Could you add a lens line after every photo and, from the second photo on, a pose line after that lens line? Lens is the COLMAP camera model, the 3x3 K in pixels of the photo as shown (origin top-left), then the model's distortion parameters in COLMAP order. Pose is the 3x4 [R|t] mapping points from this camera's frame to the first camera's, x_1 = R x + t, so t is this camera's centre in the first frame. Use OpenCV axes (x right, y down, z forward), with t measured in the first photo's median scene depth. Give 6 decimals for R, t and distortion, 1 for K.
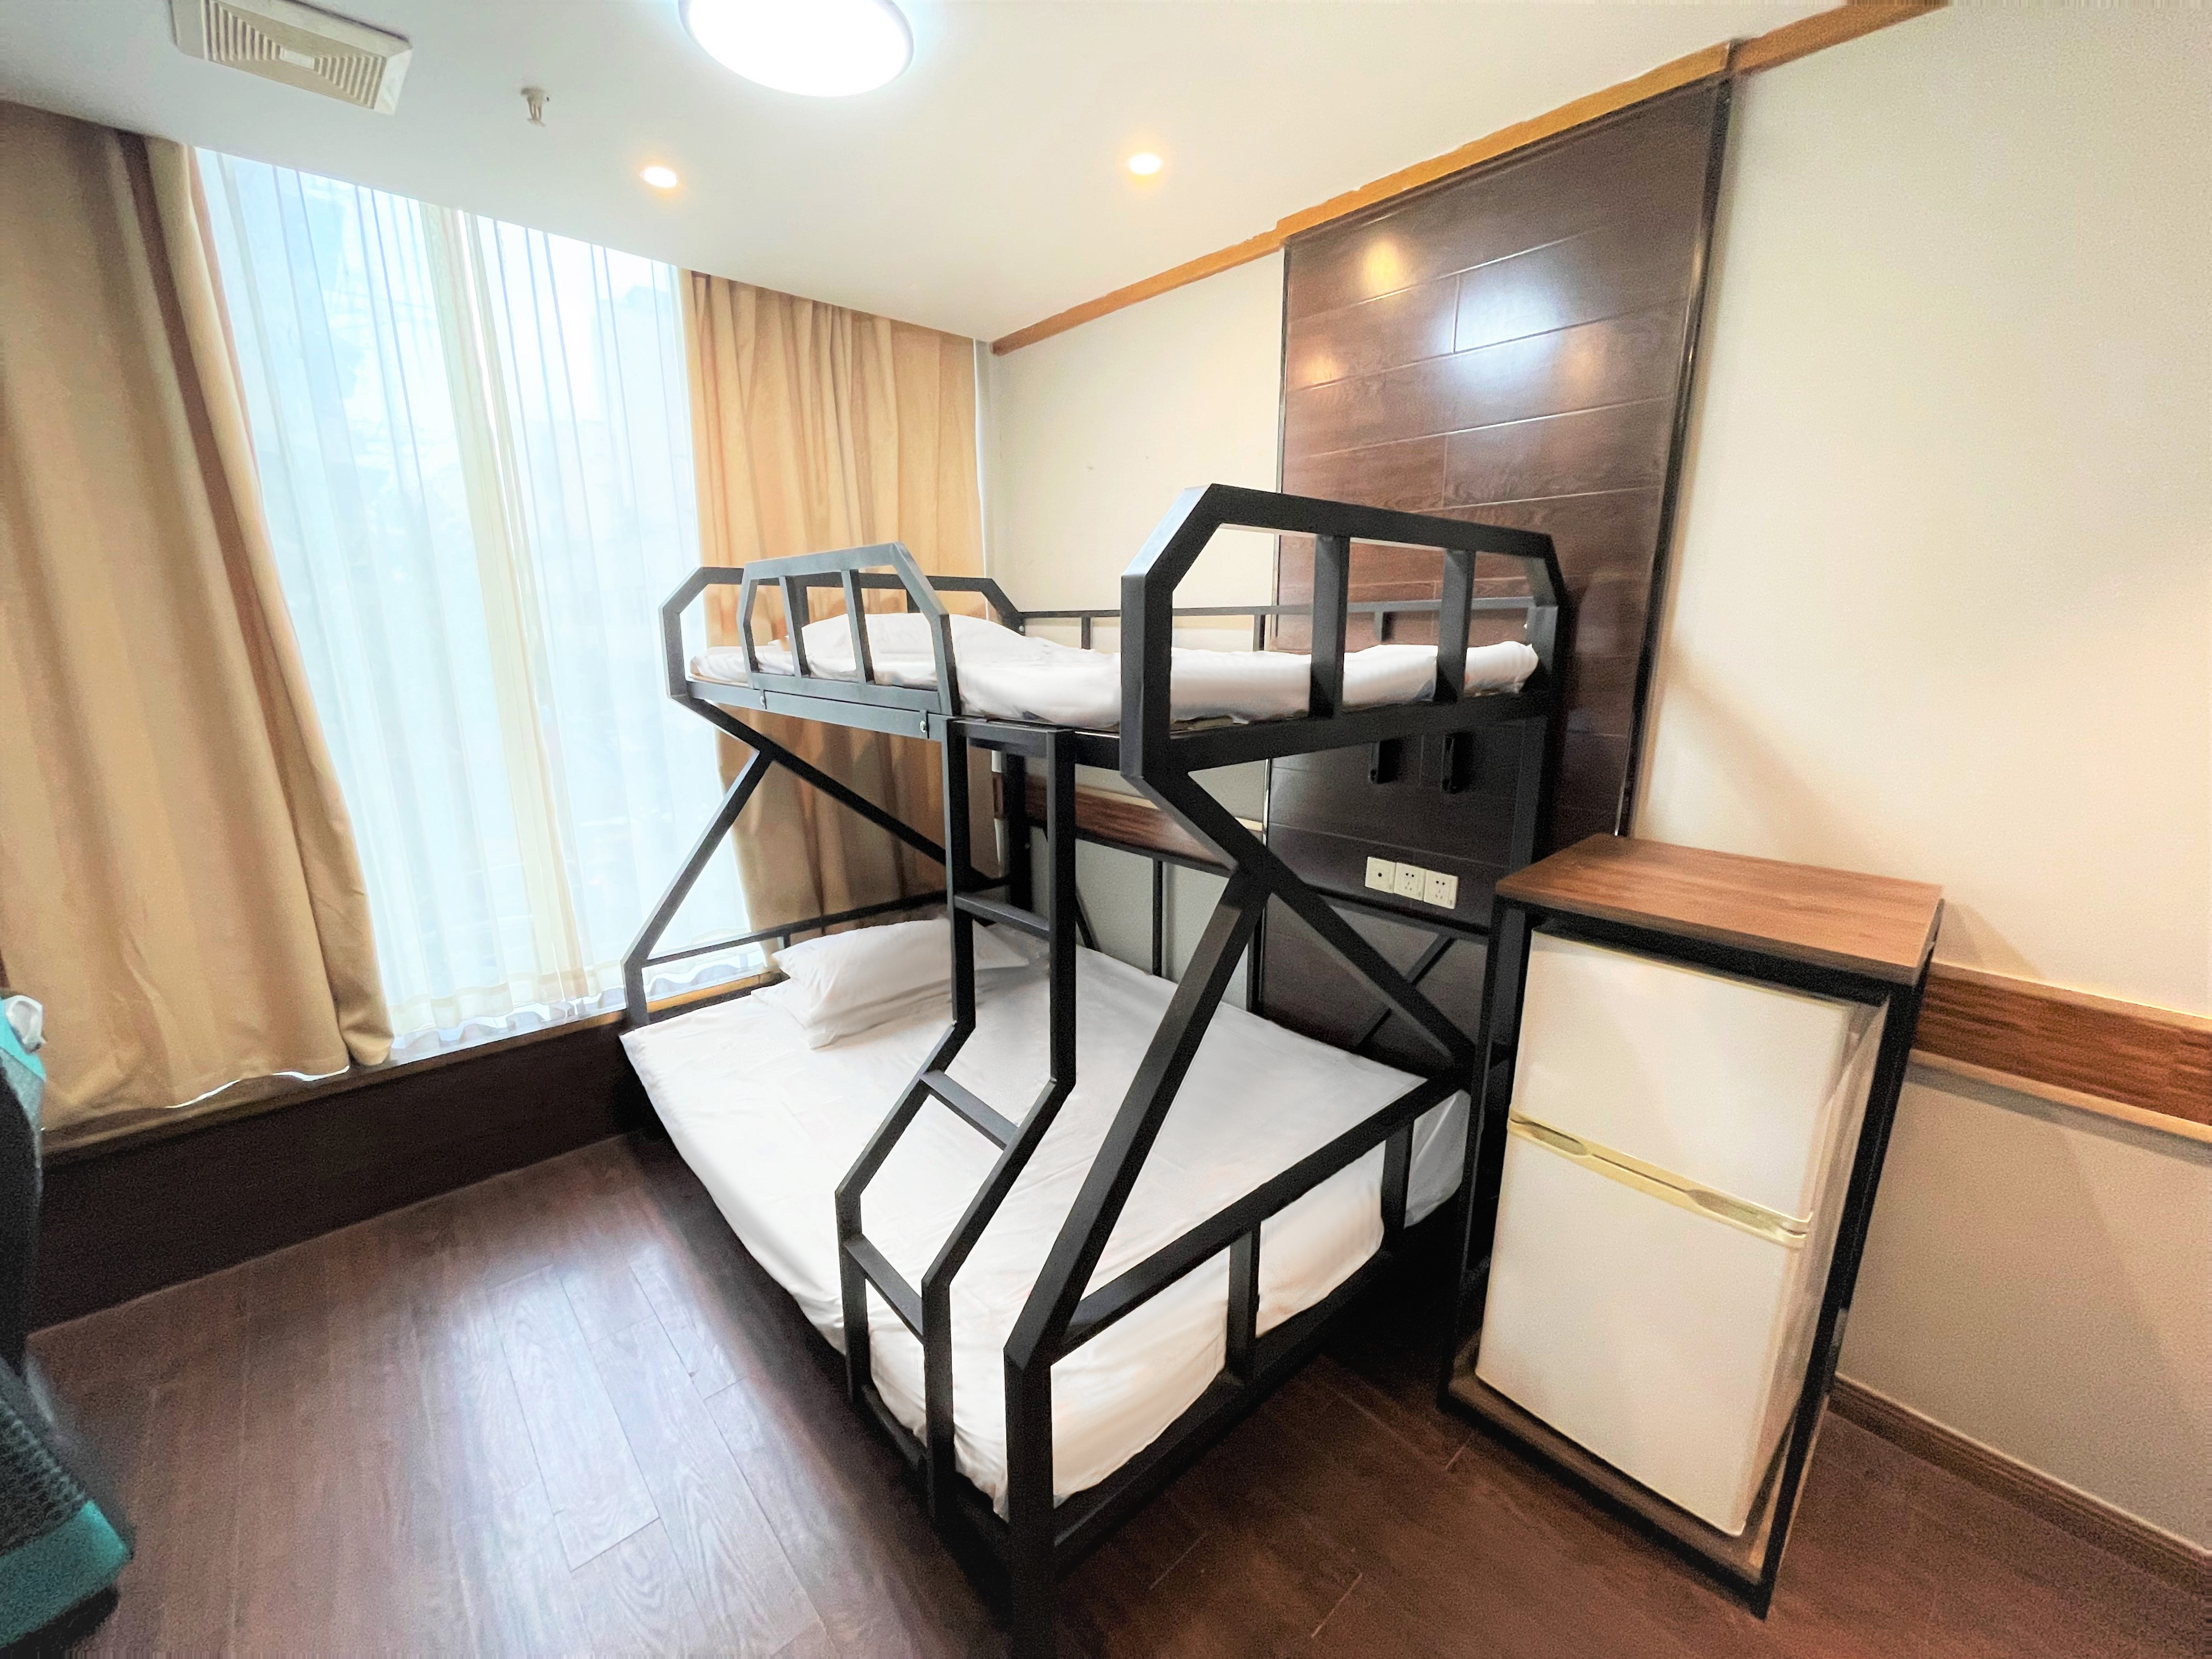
lens RADIAL K [[907.9, 0, 1095.9], [0, 907.9, 842.9], [0, 0, 1]] dist [-0.002574, -0.000231]
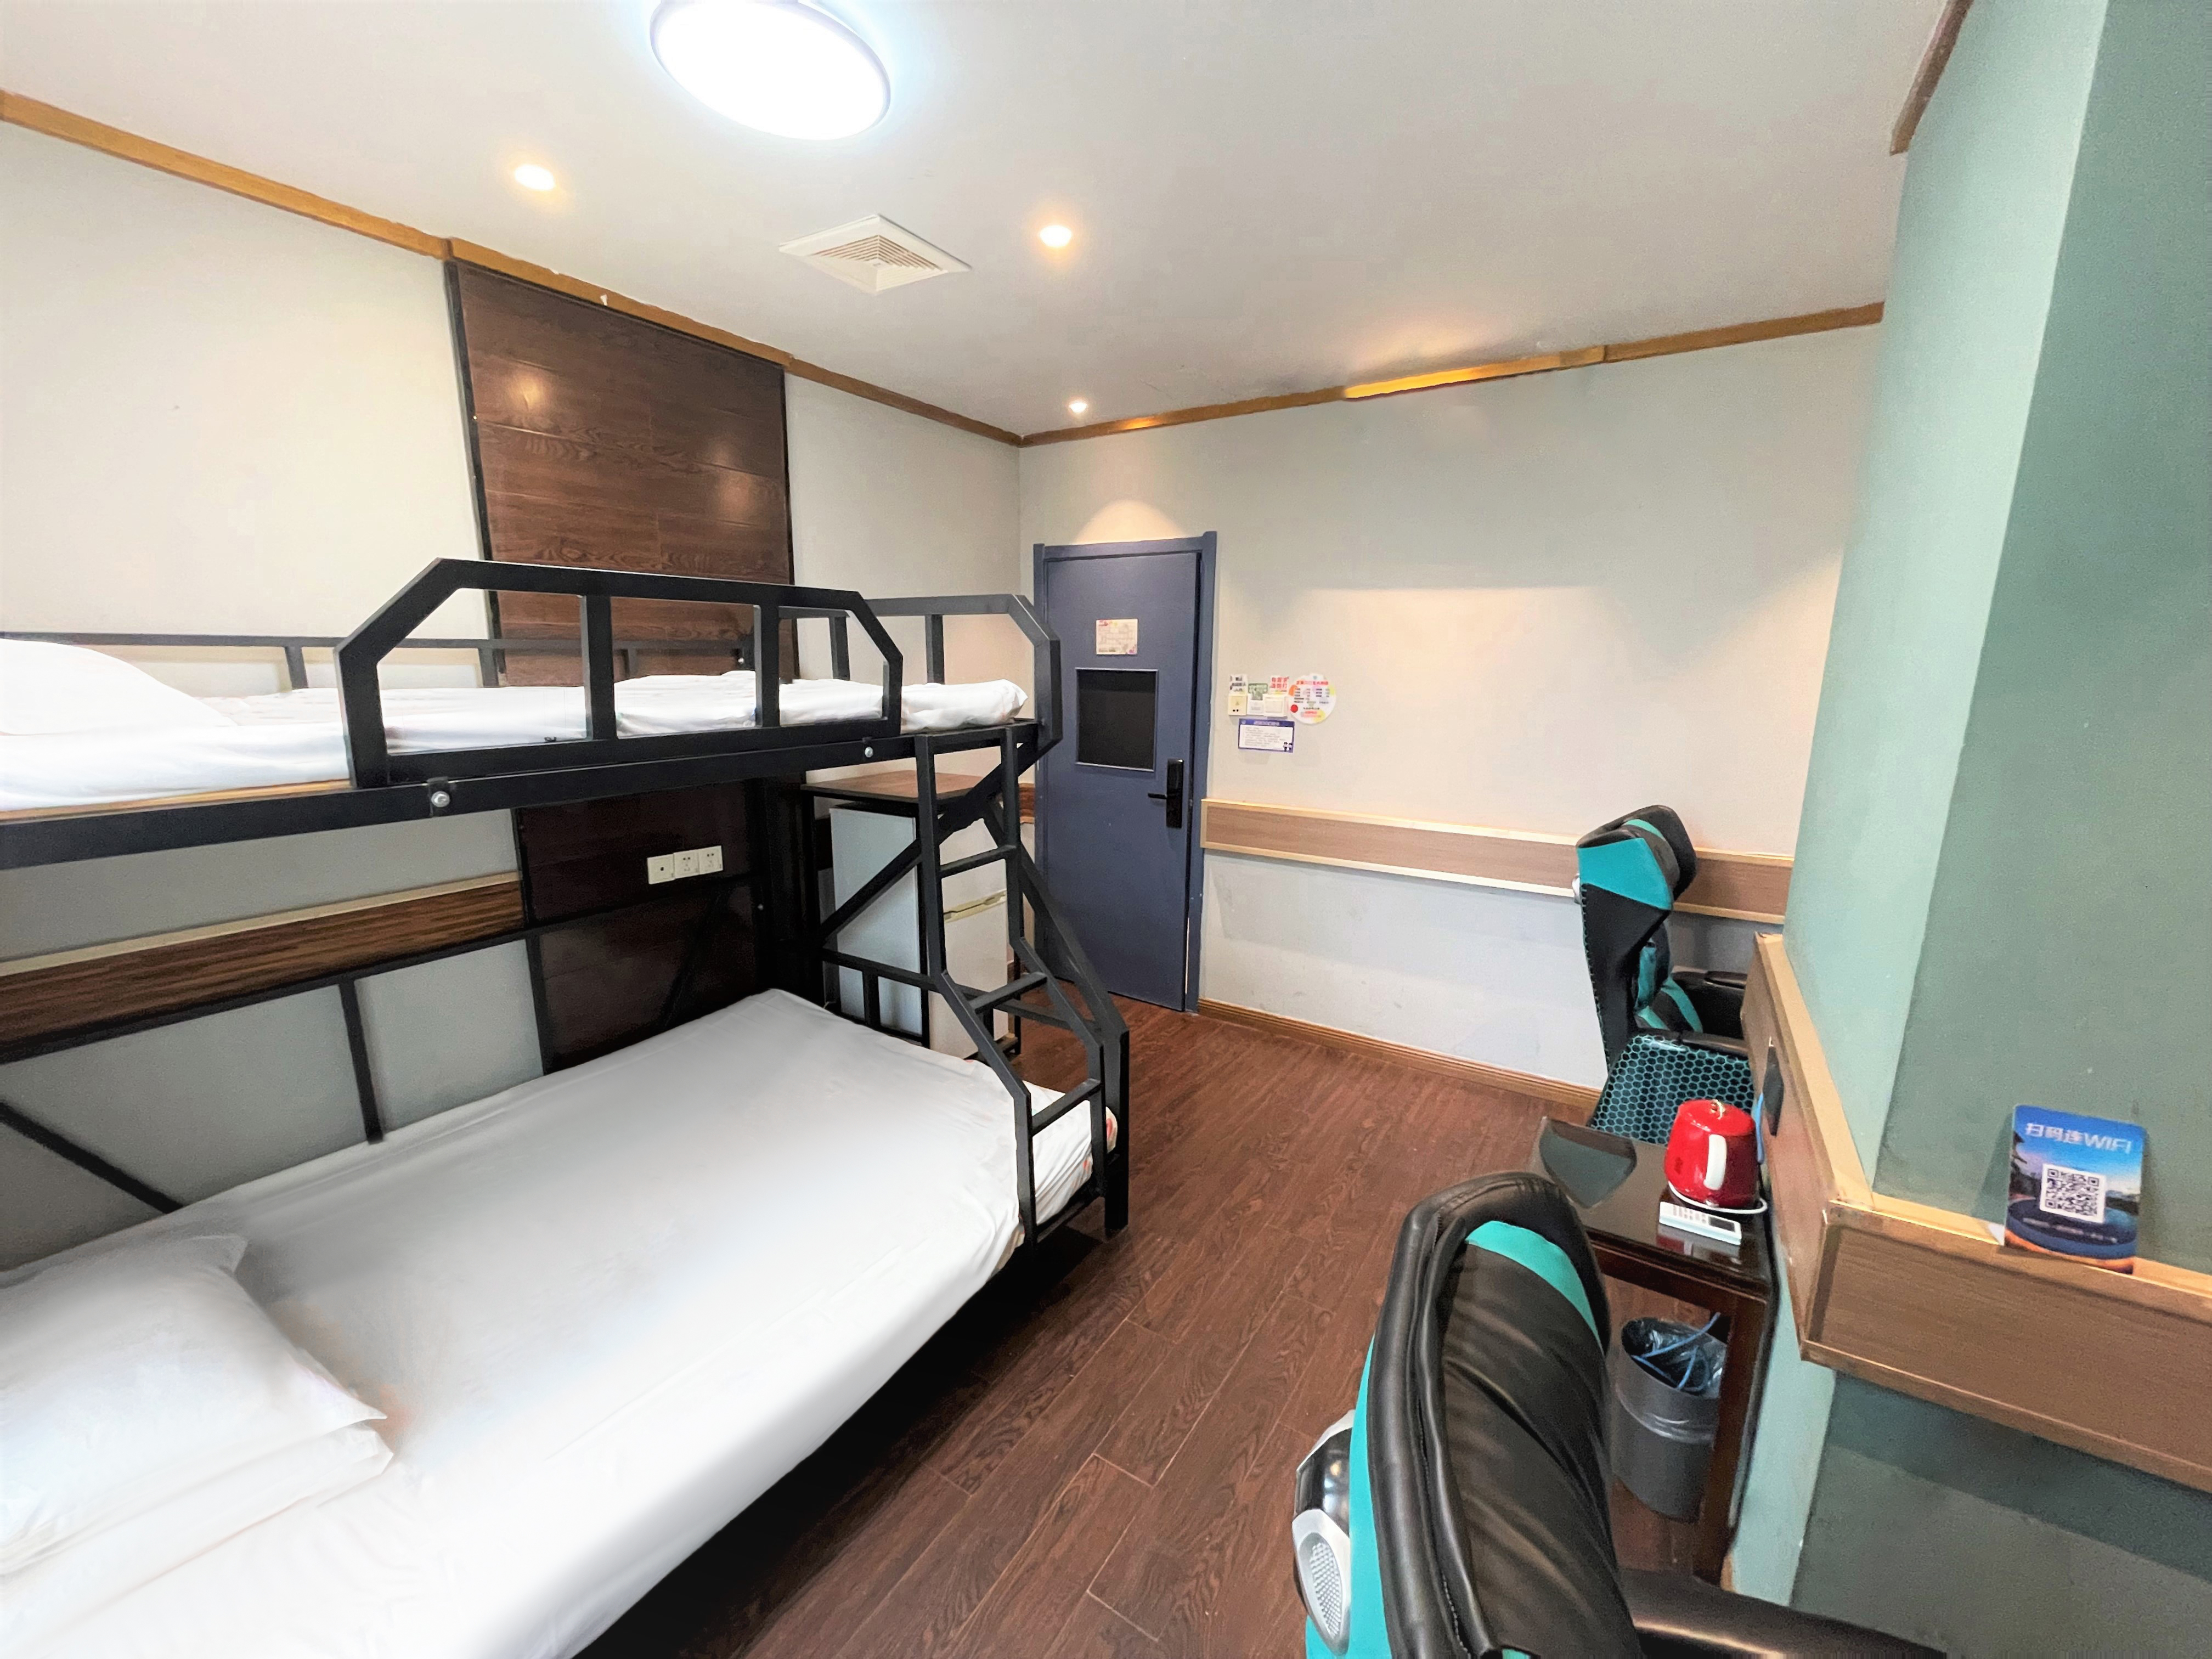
lens RADIAL K [[907.9, 0, 1095.9], [0, 907.9, 842.9], [0, 0, 1]] dist [-0.002574, -0.000231]
pose [[-0.278919, -0.187026, 0.941926, -0.994725], [0.225522, 0.940664, 0.253556, -0.176623], [-0.933458, 0.283146, -0.220191, 0.757772]]
